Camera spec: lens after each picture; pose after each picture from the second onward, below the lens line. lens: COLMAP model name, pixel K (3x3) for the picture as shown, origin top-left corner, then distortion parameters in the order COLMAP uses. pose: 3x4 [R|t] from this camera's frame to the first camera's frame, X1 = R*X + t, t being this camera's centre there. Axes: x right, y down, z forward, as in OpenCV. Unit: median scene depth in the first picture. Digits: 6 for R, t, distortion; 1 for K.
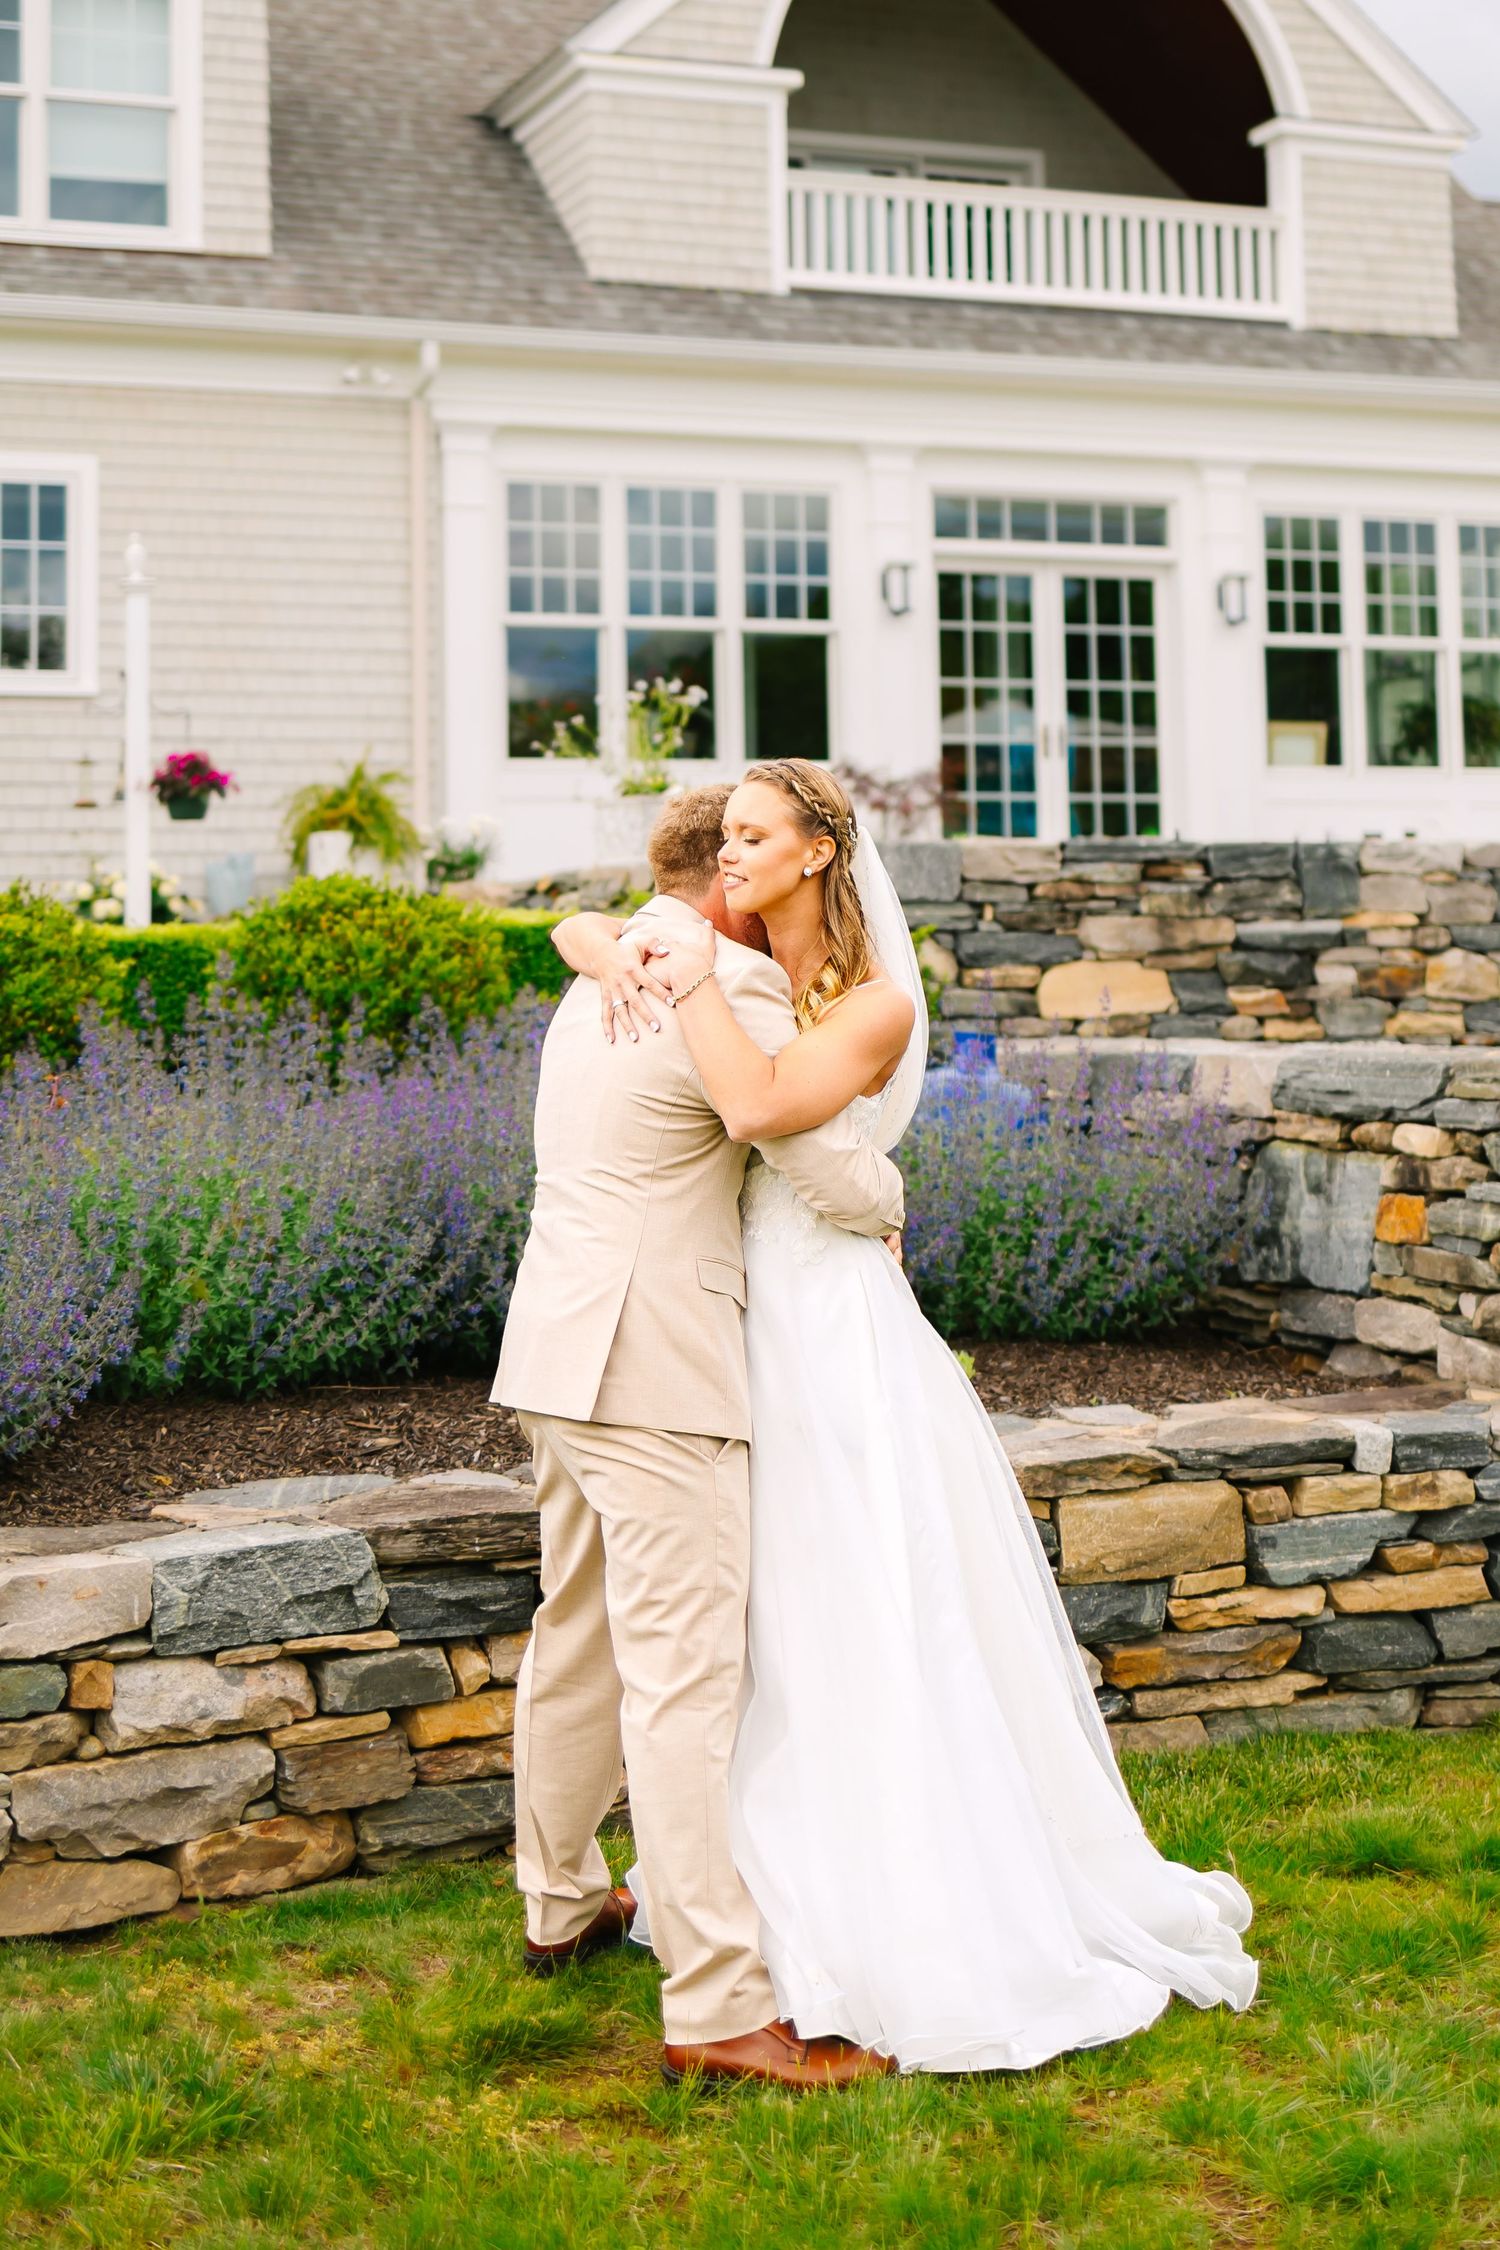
lens RADIAL K [[3222.9, 0, 750.0], [0, 3222.9, 1125.0], [0, 0, 1]] dist [0.043669, -0.040160]
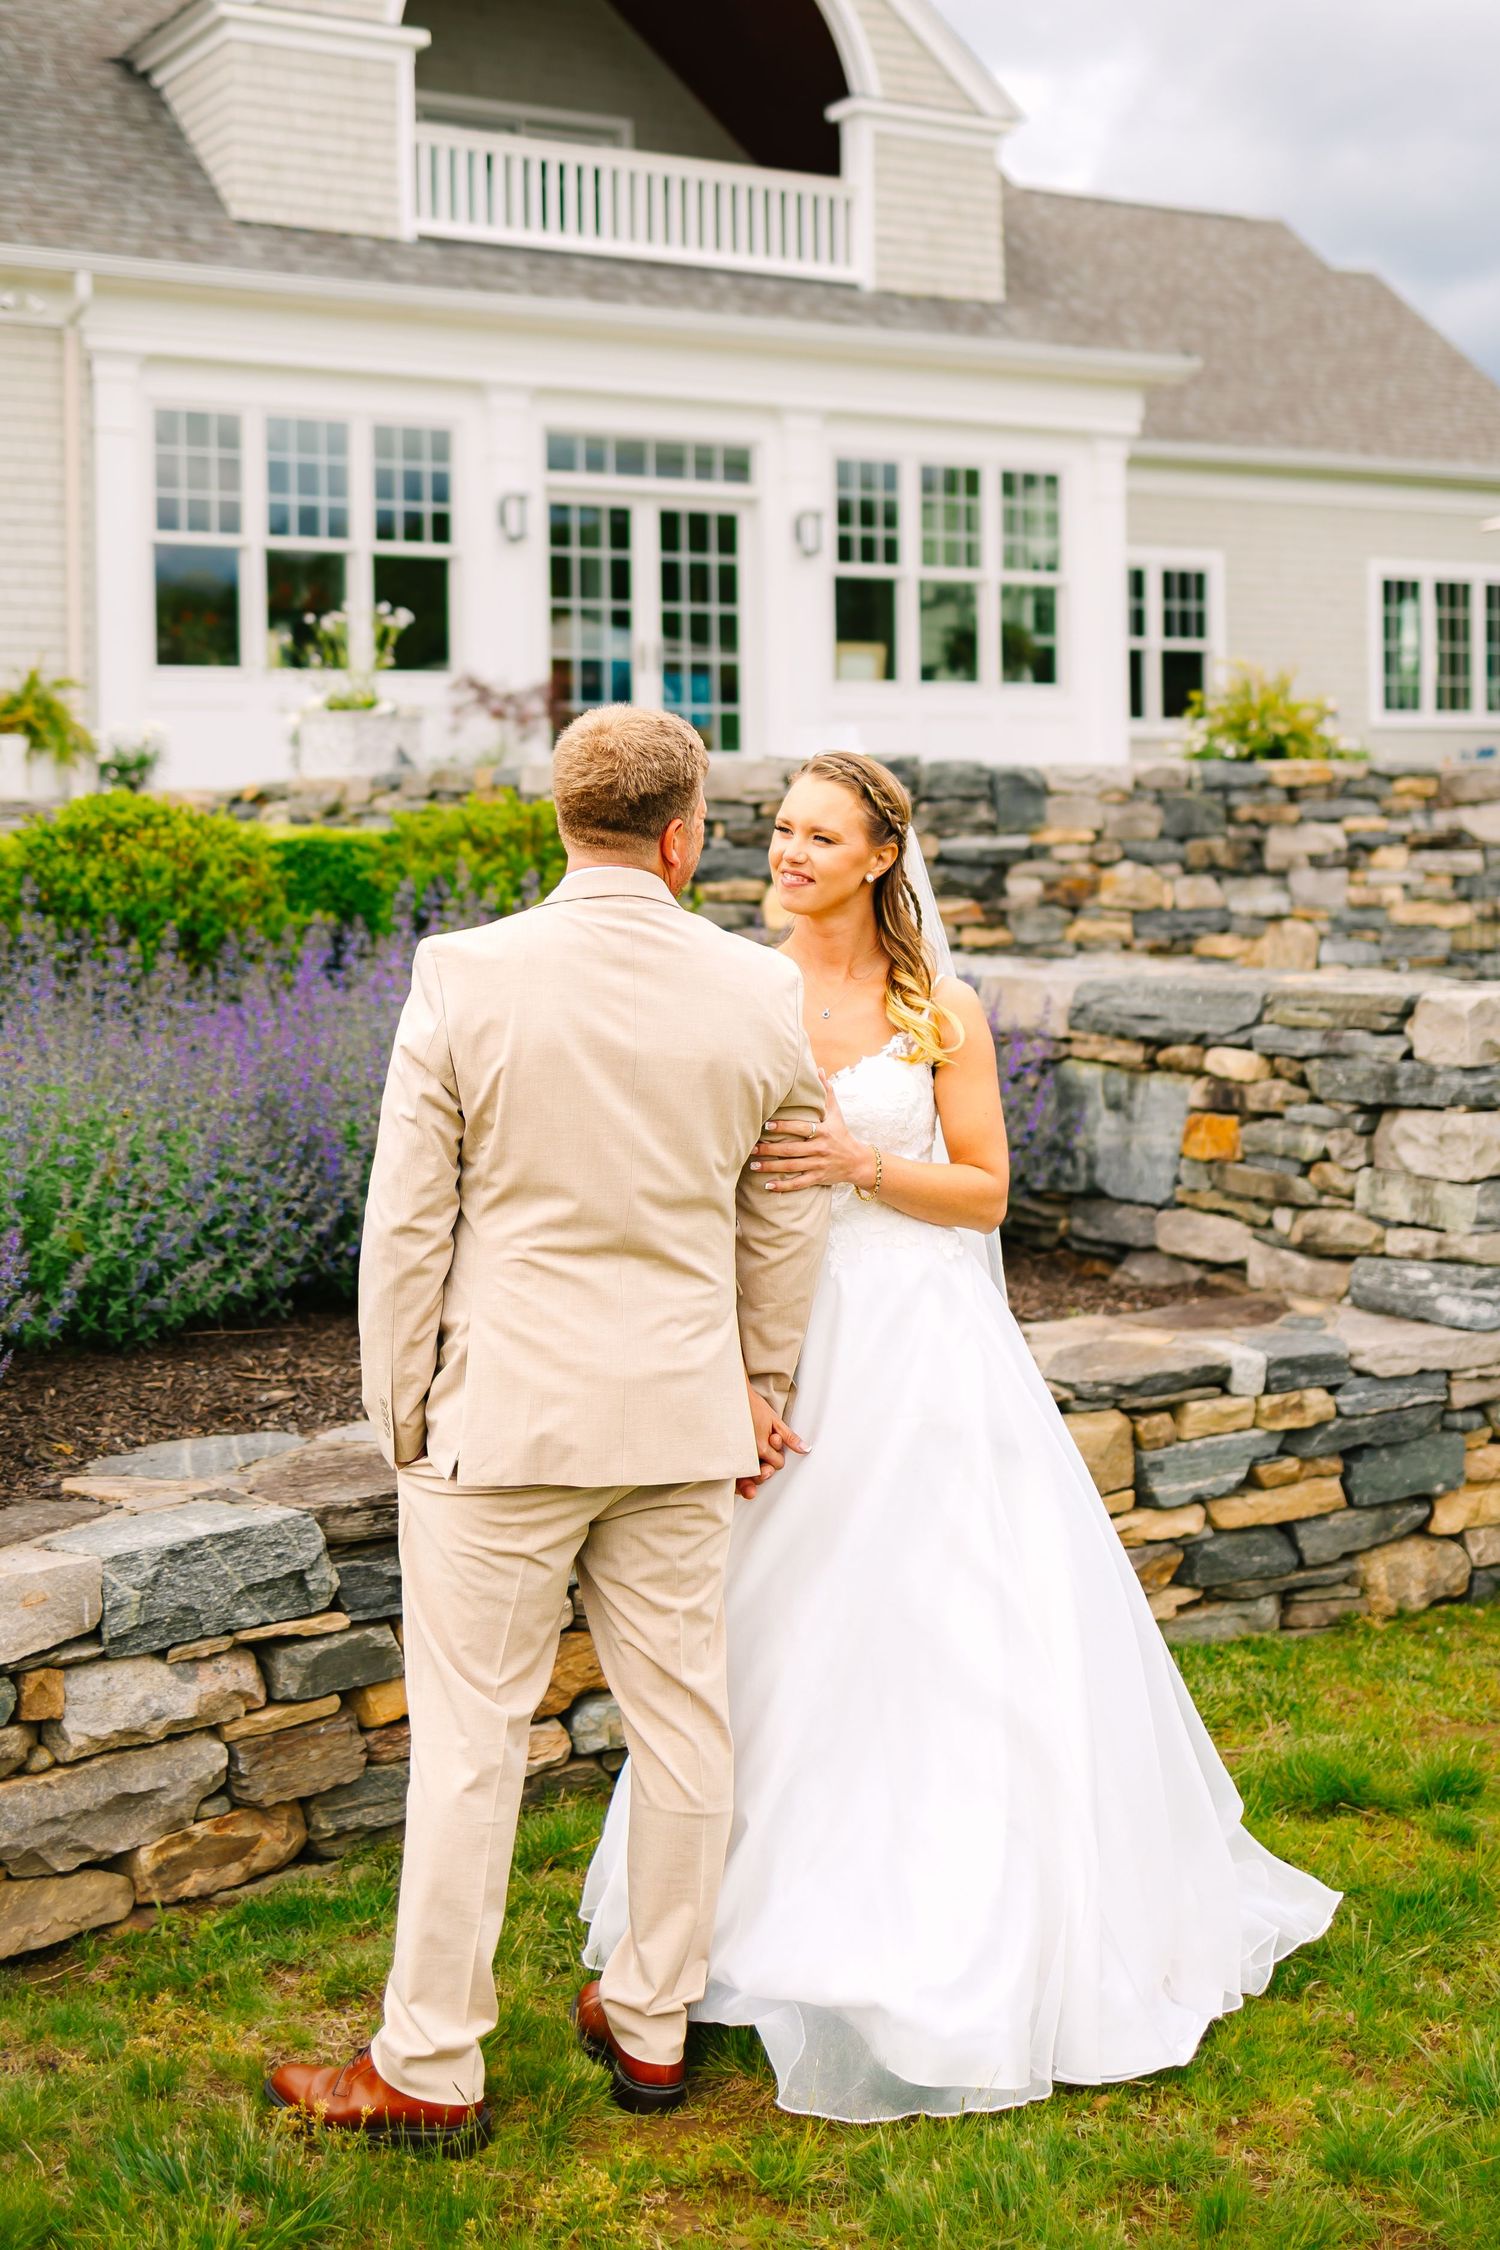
lens RADIAL K [[2728.0, 0, 755.7], [0, 2728.0, 1165.1], [0, 0, 1]] dist [0.033707, -0.026480]
pose [[0.986125, -0.018122, 0.165013, -0.063936], [0.006817, 0.997606, 0.068824, -0.016664], [-0.165865, -0.066744, 0.983887, 0.097705]]
